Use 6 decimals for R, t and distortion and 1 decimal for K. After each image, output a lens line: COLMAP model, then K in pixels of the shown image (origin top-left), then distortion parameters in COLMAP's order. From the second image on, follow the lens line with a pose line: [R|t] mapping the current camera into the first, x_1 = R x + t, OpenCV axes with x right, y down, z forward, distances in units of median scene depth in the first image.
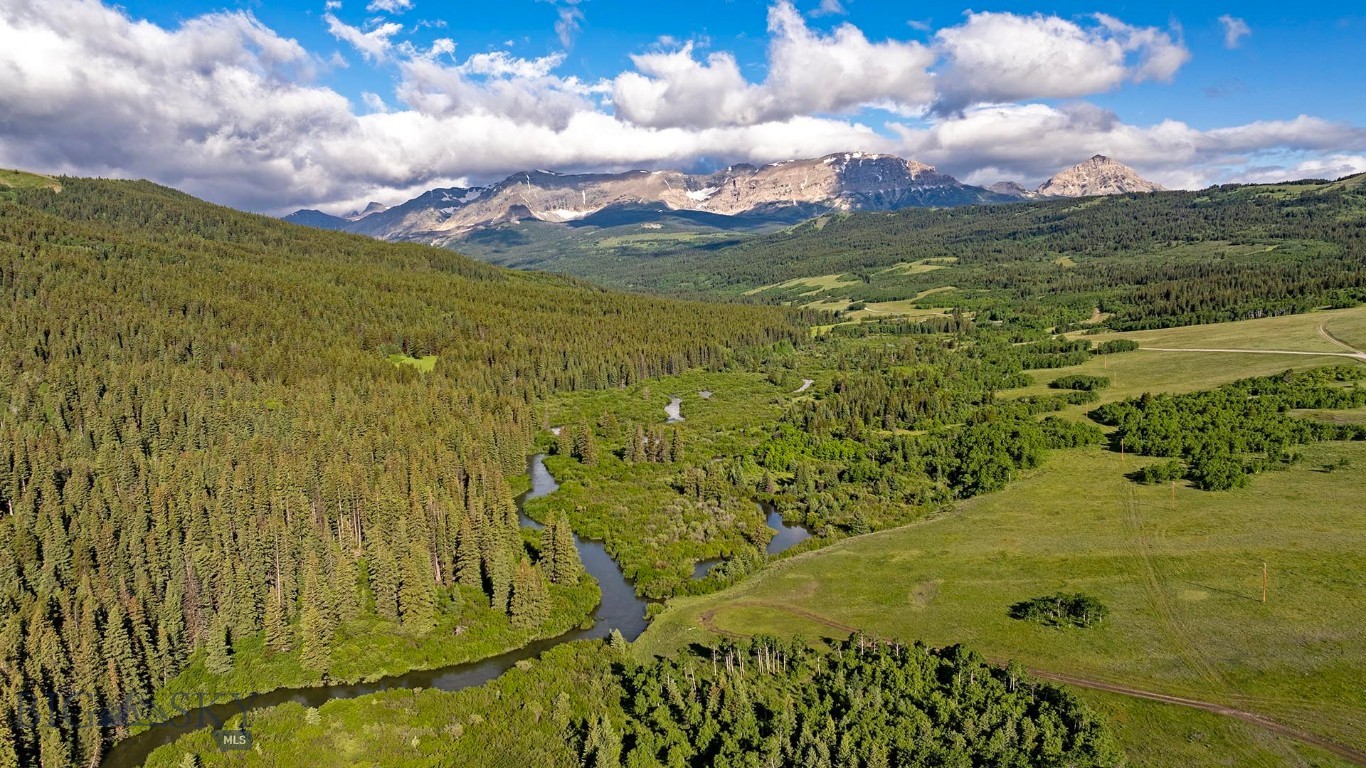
lens RADIAL K [[964.1, 0, 690.3], [0, 964.1, 380.0], [0, 0, 1]] dist [-0.021495, 0.012662]
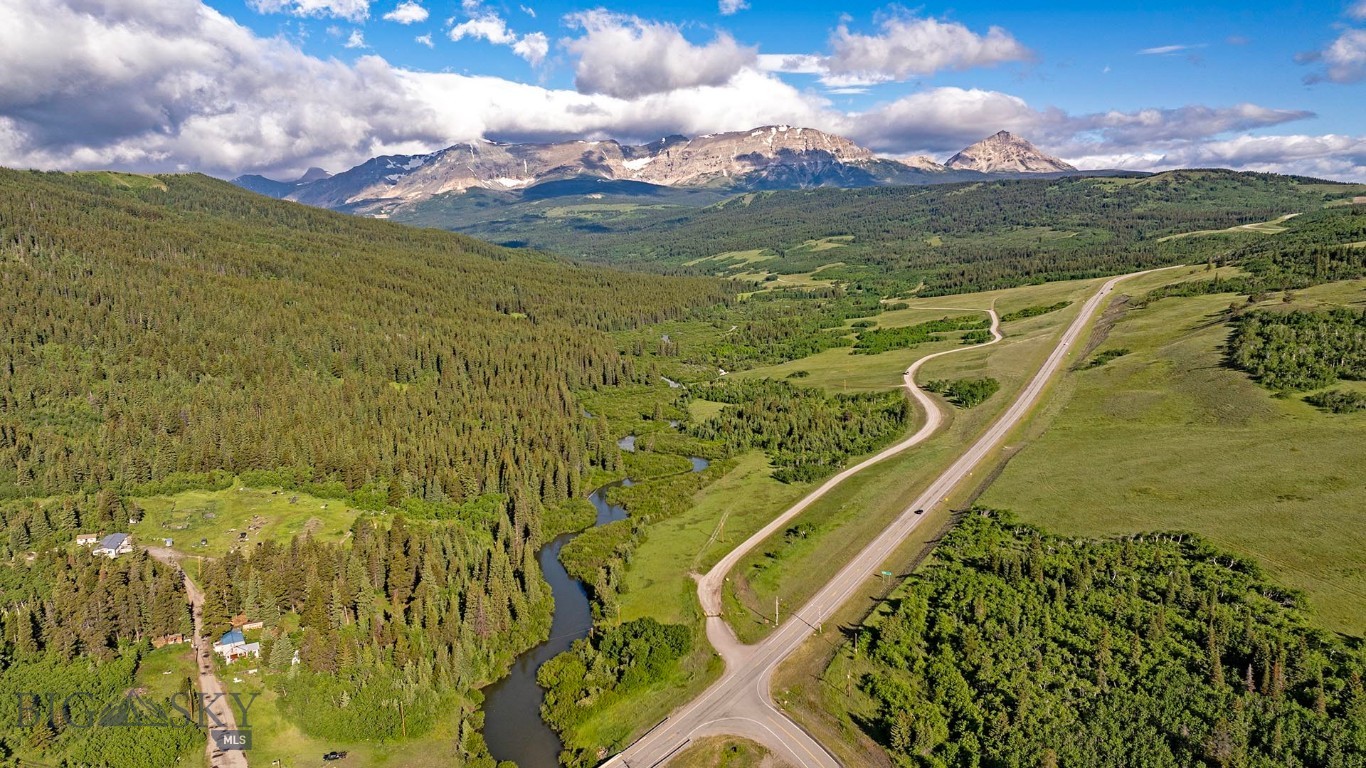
lens RADIAL K [[964.1, 0, 687.9], [0, 964.1, 380.8], [0, 0, 1]] dist [-0.021495, 0.012662]
pose [[0.997574, -0.007361, 0.069226, -0.026736], [0.004552, 0.999163, 0.040648, 0.008666], [-0.069467, -0.040234, 0.996773, -0.235016]]
